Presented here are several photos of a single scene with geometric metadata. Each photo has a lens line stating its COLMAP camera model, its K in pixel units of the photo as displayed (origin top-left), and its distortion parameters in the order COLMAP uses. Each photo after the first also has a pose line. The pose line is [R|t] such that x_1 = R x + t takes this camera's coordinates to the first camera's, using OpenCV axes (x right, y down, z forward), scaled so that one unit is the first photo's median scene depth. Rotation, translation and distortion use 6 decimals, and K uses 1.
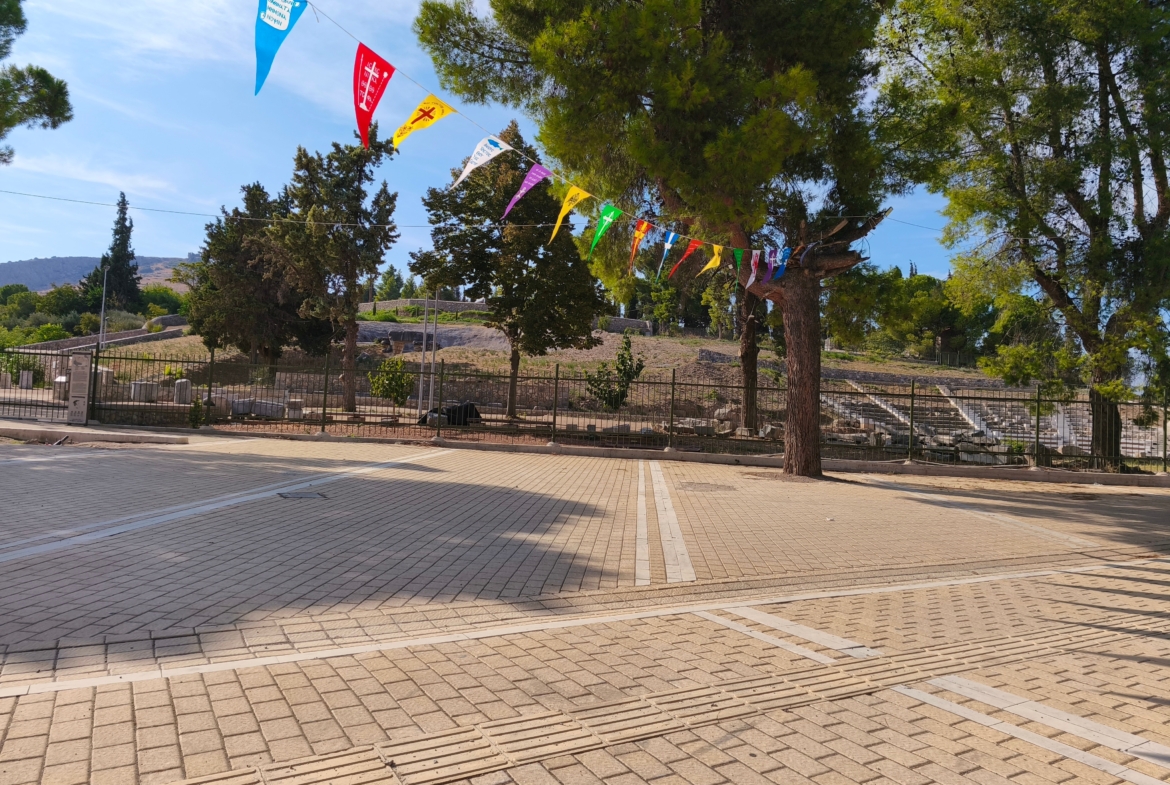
lens RADIAL K [[755.0, 0, 590.2], [0, 755.0, 389.7], [0, 0, 1]] dist [0.011964, 0.003082]
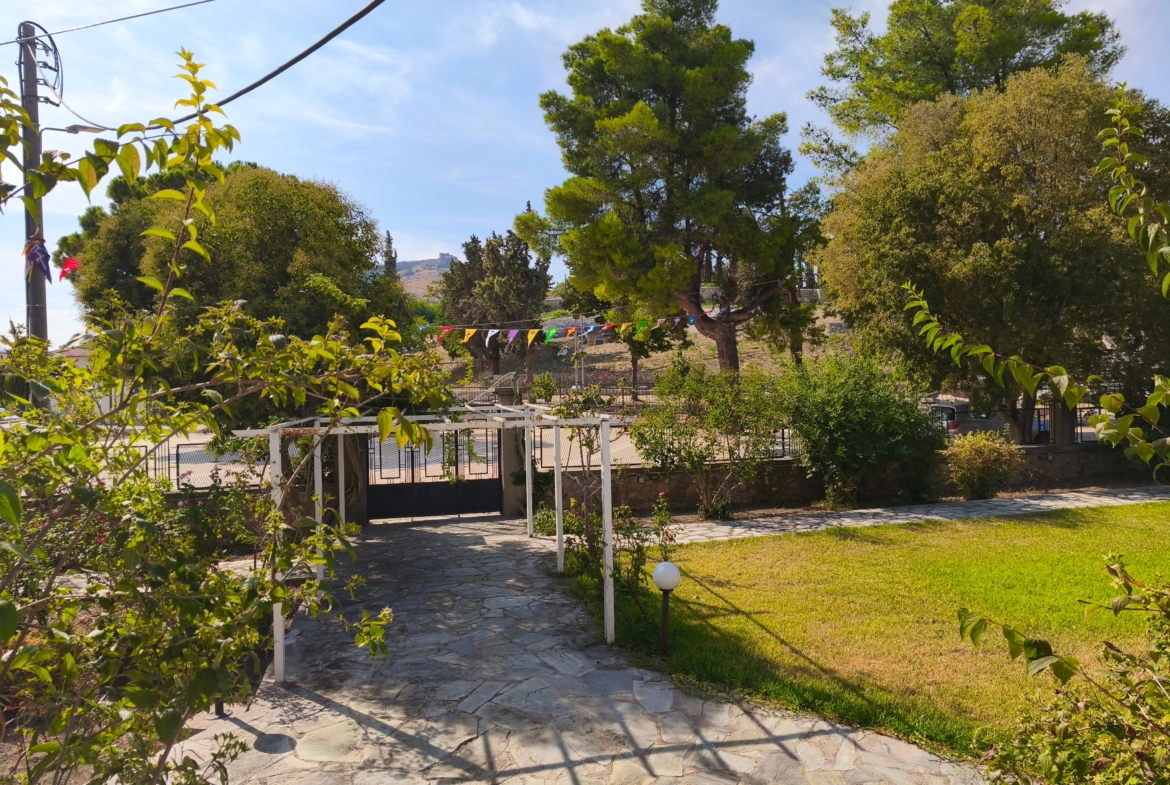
lens RADIAL K [[755.0, 0, 582.2], [0, 755.0, 394.1], [0, 0, 1]] dist [0.011964, 0.003082]
pose [[0.947750, -0.061973, -0.312935, 0.170906], [0.079417, 0.995901, 0.043295, -0.030583], [0.308969, -0.065886, 0.948787, -0.279832]]
